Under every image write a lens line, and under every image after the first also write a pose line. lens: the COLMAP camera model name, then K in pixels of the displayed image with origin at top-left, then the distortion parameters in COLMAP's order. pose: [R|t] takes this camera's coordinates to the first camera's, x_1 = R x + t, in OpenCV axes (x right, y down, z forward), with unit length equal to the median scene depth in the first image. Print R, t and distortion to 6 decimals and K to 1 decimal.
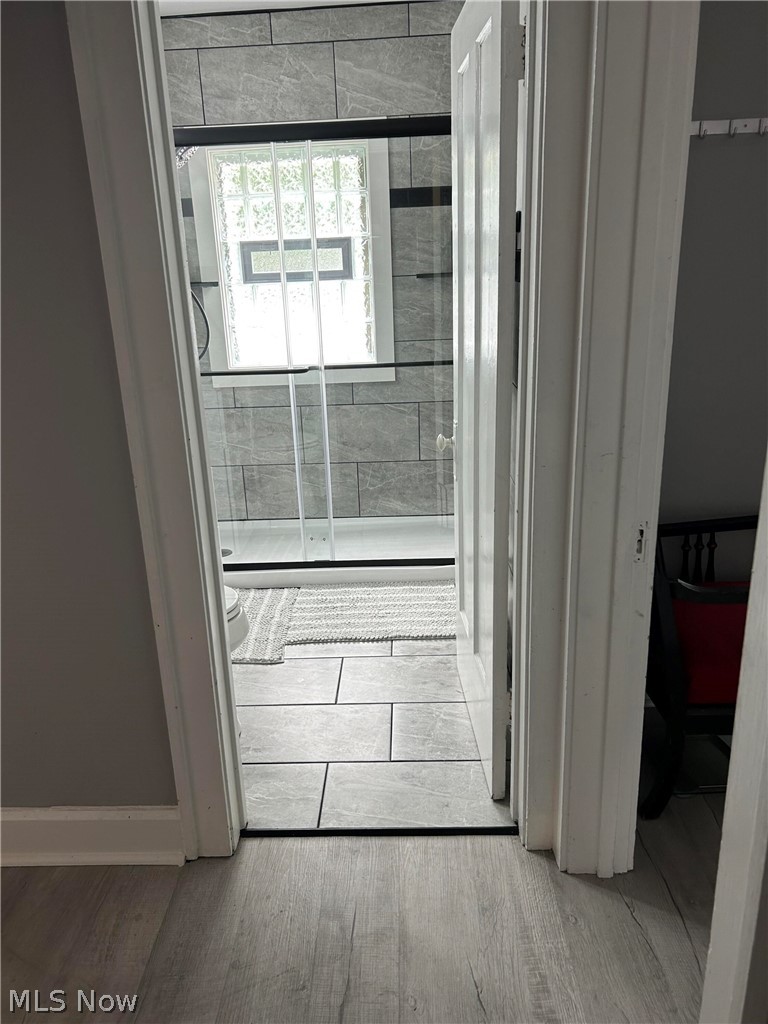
lens RADIAL K [[779.2, 0, 379.0], [0, 779.2, 528.9], [0, 0, 1]] dist [0.055097, -0.060529]
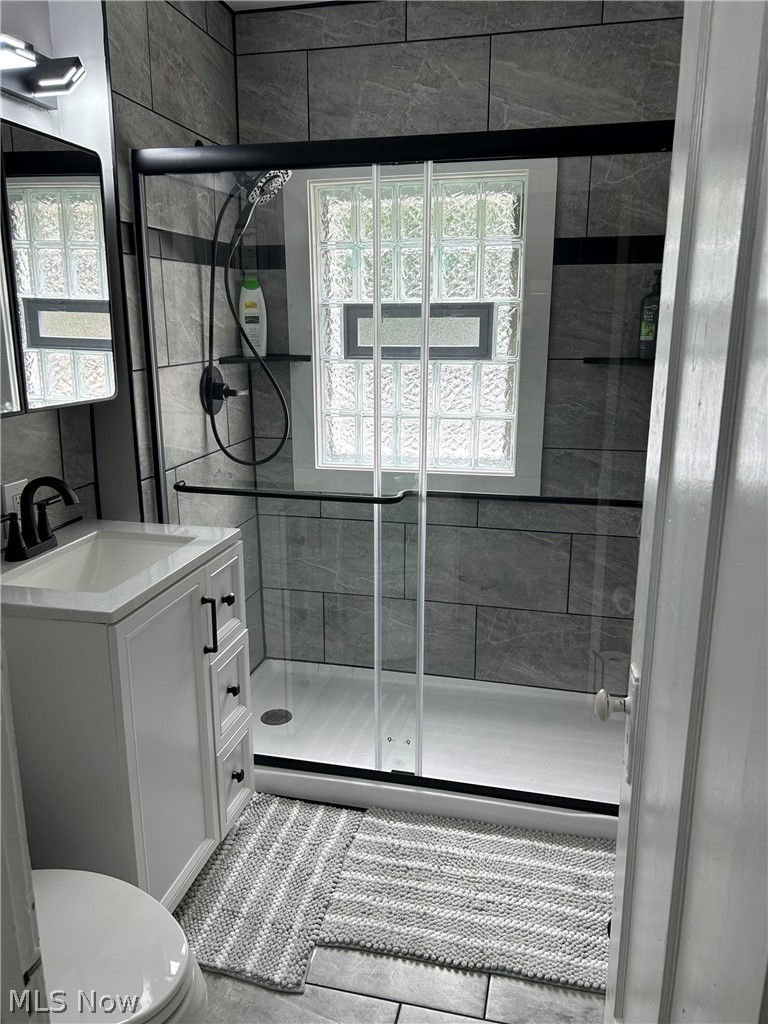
lens RADIAL K [[779.2, 0, 384.5], [0, 779.2, 512.2], [0, 0, 1]] dist [0.055097, -0.060529]
pose [[0.979055, 0.086638, -0.184241, 0.015333], [-0.100181, 0.992811, -0.065499, -0.130571], [0.177242, 0.082584, 0.980696, 0.309824]]
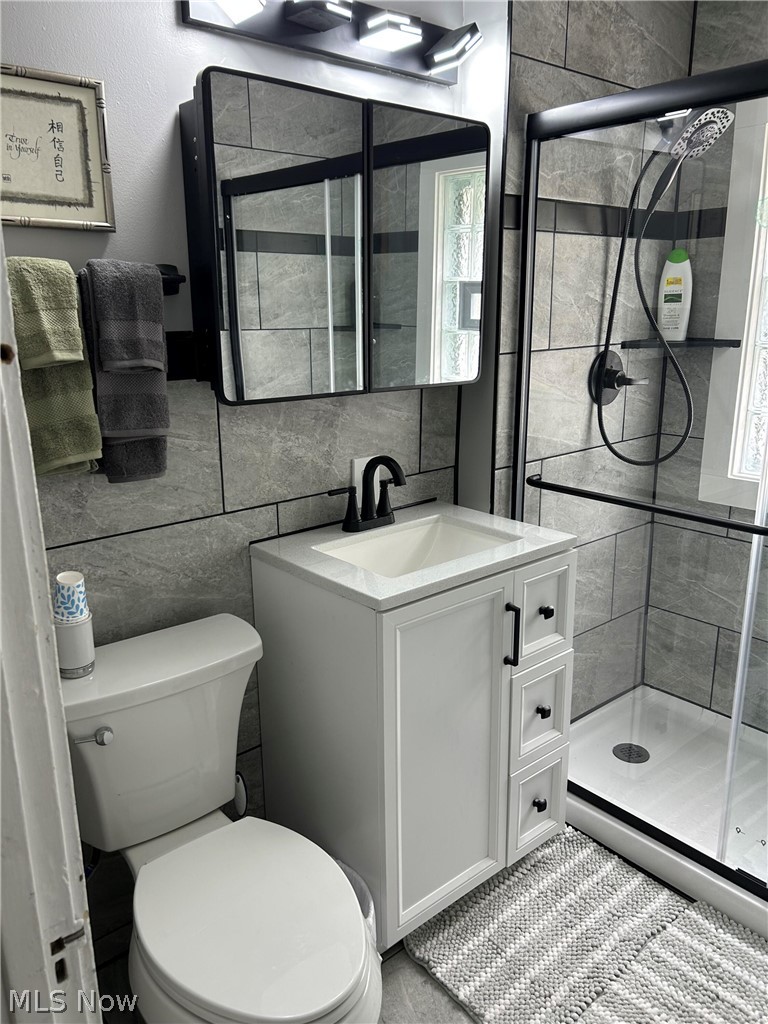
lens RADIAL K [[779.2, 0, 376.8], [0, 779.2, 517.1], [0, 0, 1]] dist [0.055097, -0.060529]
pose [[0.665368, 0.226632, -0.711283, 0.078751], [-0.252268, 0.965013, 0.071493, -0.160910], [0.702600, 0.131865, 0.699260, 0.408075]]
